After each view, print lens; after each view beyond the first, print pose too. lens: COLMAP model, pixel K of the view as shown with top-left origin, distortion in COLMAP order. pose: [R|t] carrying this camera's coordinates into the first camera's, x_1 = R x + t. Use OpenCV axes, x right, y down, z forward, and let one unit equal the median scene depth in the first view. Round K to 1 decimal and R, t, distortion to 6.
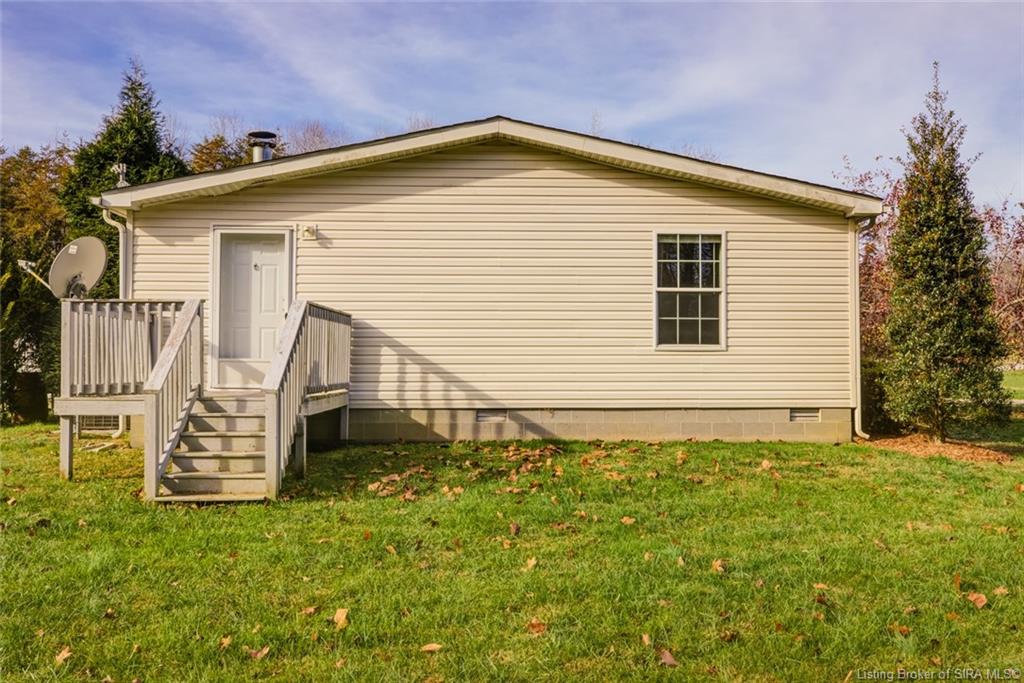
lens RADIAL K [[850.9, 0, 512.0], [0, 850.9, 341.5], [0, 0, 1]] dist [0.003457, 0.001167]
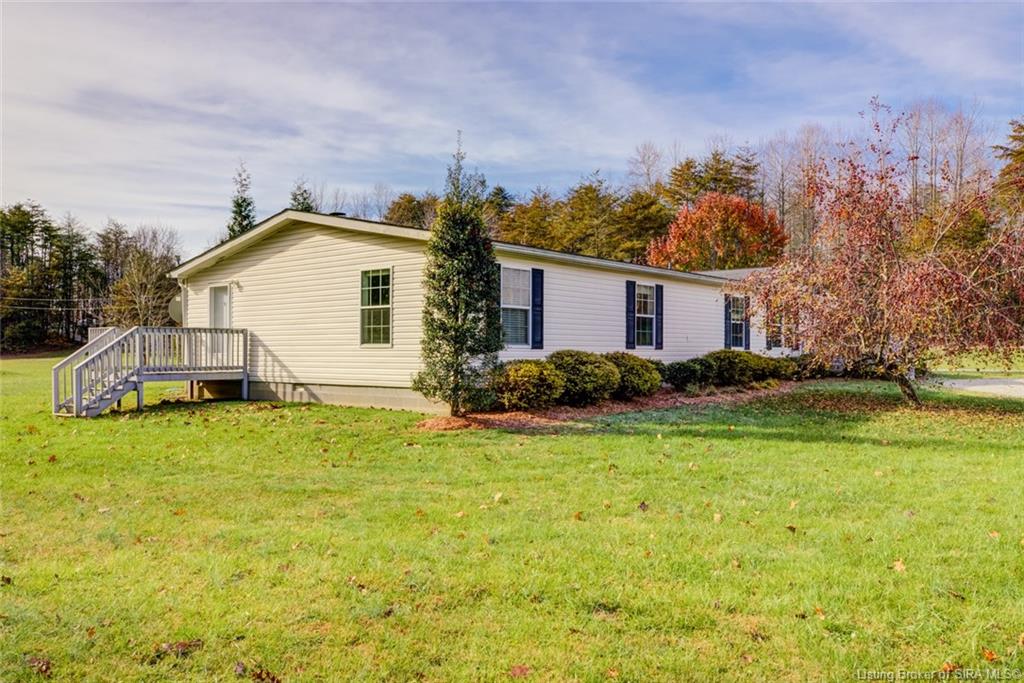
lens RADIAL K [[837.8, 0, 512.0], [0, 837.8, 341.5], [0, 0, 1]] dist [0.001600, -0.000829]
pose [[0.732472, -0.009062, -0.680737, 1.395213], [0.013303, 0.999911, 0.001002, 0.001390], [0.680667, -0.009790, 0.732527, 0.087430]]
